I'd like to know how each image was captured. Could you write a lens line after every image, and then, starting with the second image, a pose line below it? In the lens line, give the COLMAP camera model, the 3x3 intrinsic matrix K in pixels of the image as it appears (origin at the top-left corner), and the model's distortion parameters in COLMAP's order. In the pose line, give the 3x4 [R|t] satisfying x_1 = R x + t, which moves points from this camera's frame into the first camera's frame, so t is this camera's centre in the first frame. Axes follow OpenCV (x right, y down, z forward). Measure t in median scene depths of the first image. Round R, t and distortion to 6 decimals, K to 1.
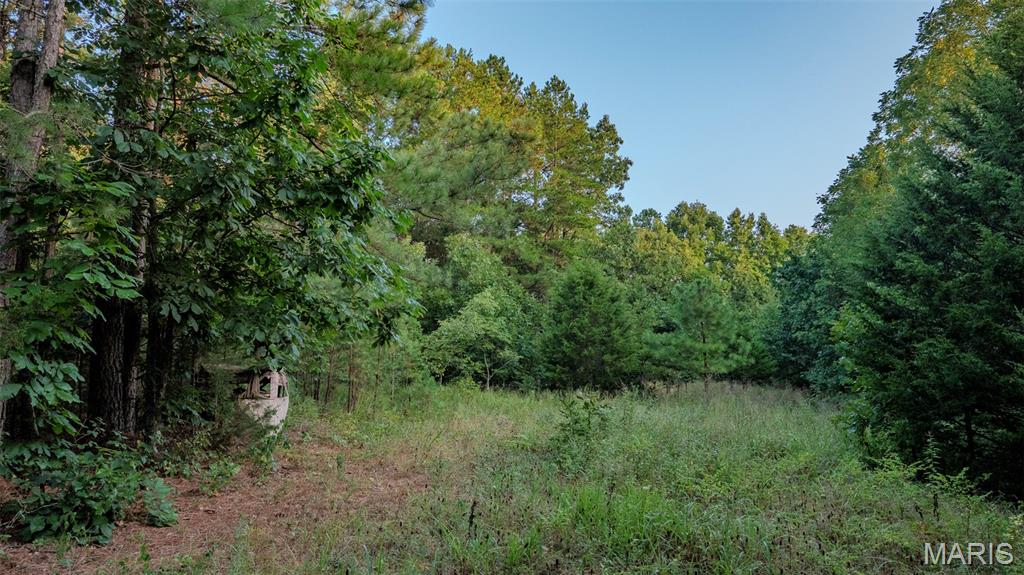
lens RADIAL K [[768.2, 0, 510.0], [0, 768.2, 287.7], [0, 0, 1]] dist [-0.002938, -0.000227]
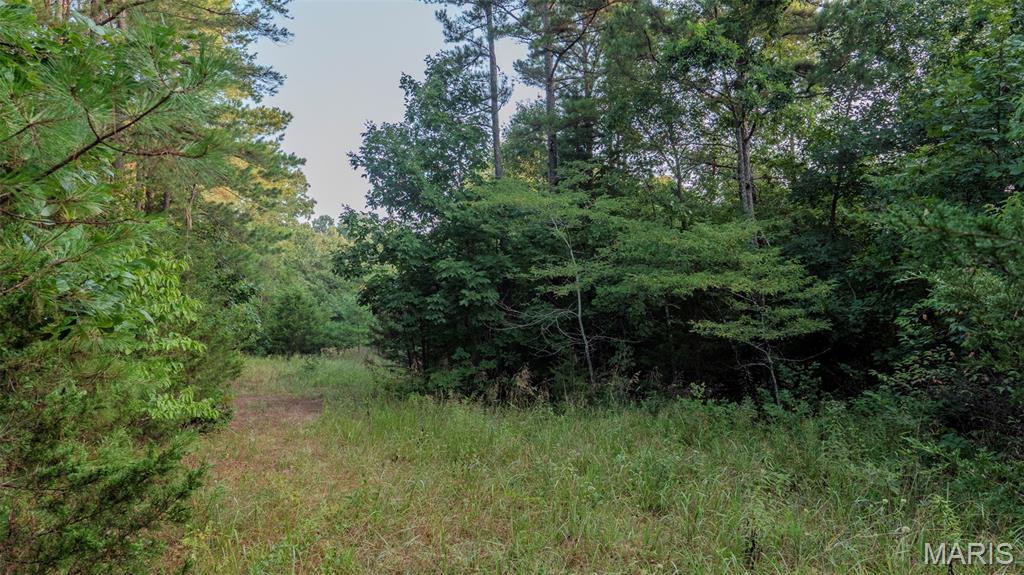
lens RADIAL K [[768.2, 0, 510.9], [0, 768.2, 286.1], [0, 0, 1]] dist [-0.002938, -0.000227]
pose [[0.910081, 0.010294, 0.414303, -0.188803], [-0.030743, 0.998614, 0.042719, -0.121623], [-0.413289, -0.051615, 0.909136, -0.863645]]
